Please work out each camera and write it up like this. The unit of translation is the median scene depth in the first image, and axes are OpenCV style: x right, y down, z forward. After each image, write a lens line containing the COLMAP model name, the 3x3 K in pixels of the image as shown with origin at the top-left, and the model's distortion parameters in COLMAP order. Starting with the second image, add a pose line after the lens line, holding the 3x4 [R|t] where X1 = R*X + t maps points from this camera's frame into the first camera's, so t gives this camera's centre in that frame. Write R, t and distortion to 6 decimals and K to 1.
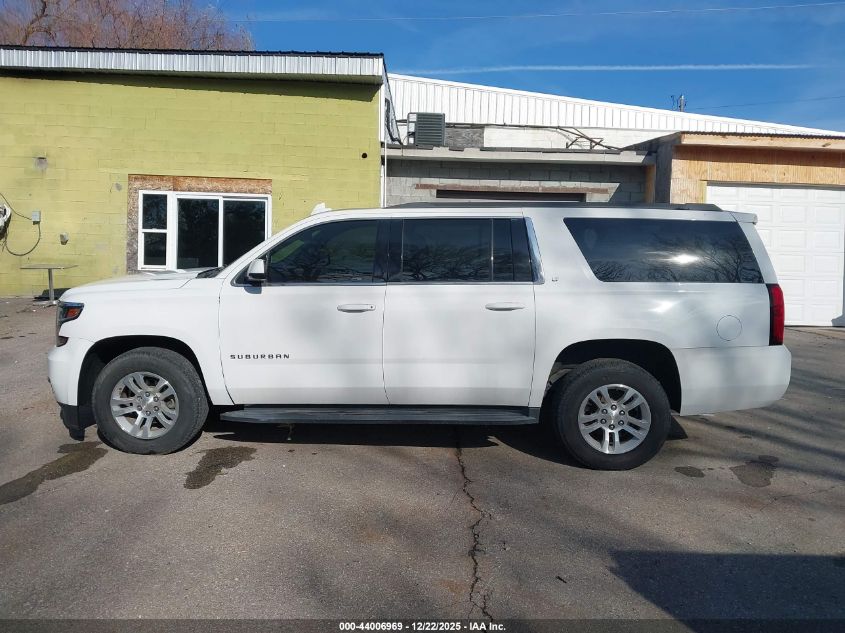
lens RADIAL K [[669.0, 0, 419.1], [0, 669.0, 311.4], [0, 0, 1]] dist [0.024283, -0.026028]
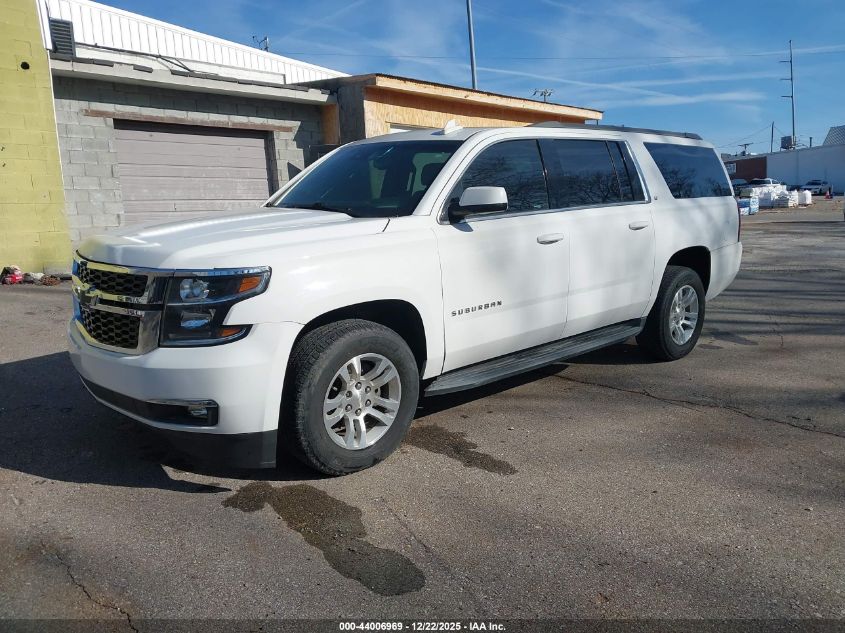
lens RADIAL K [[669.0, 0, 416.9], [0, 669.0, 313.8], [0, 0, 1]] dist [0.024283, -0.026028]
pose [[0.739042, -0.141597, 0.658610, -0.291882], [0.090300, 0.989660, 0.111443, -0.007468], [-0.667580, -0.022889, 0.744186, 0.163583]]
